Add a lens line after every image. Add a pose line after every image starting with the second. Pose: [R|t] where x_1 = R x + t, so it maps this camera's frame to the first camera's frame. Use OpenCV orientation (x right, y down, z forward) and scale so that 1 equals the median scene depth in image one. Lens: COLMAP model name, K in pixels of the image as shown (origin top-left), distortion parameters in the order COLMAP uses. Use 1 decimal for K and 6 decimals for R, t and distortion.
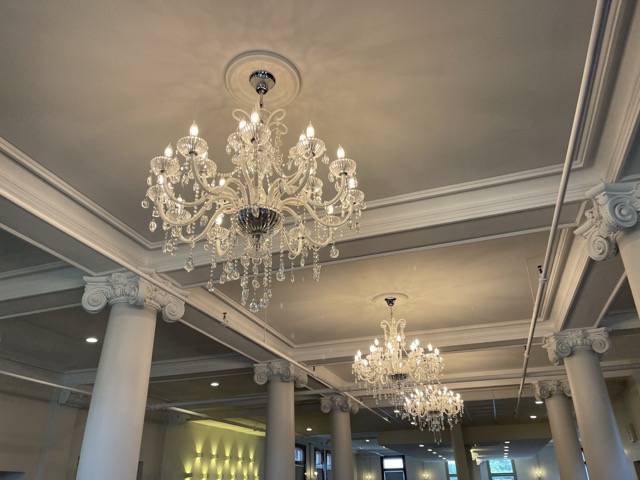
lens RADIAL K [[487.7, 0, 311.2], [0, 487.7, 235.4], [0, 0, 1]] dist [0.073933, -0.094791]
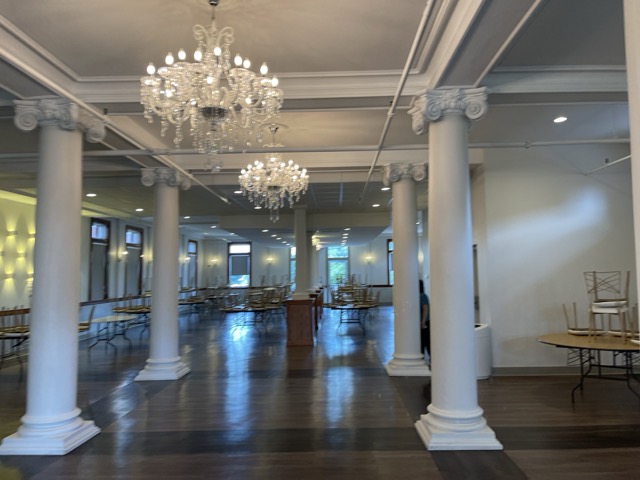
lens RADIAL K [[487.7, 0, 324.8], [0, 487.7, 223.4], [0, 0, 1]] dist [0.073933, -0.094791]
pose [[0.953041, 0.035556, 0.300747, 0.082531], [-0.143251, 0.927885, 0.344250, 0.114477], [-0.266819, -0.371166, 0.889406, 0.205719]]
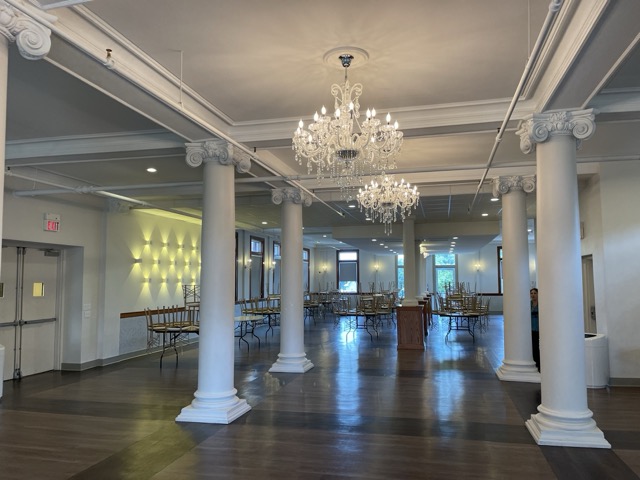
lens RADIAL K [[487.7, 0, 323.8], [0, 487.7, 235.6], [0, 0, 1]] dist [0.073933, -0.094791]
pose [[0.995422, 0.022590, 0.092866, 0.042233], [-0.056119, 0.924671, 0.376609, 0.069433], [-0.077363, -0.380097, 0.921706, 0.124209]]
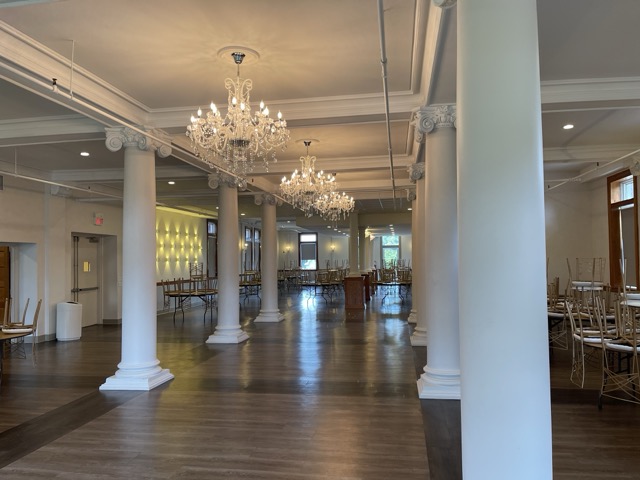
lens RADIAL K [[487.7, 0, 322.7], [0, 487.7, 242.6], [0, 0, 1]] dist [0.073933, -0.094791]
pose [[0.984871, 0.011281, 0.172922, -0.032119], [-0.084600, 0.902181, 0.422980, -0.156939], [-0.151236, -0.431209, 0.889486, -0.319031]]
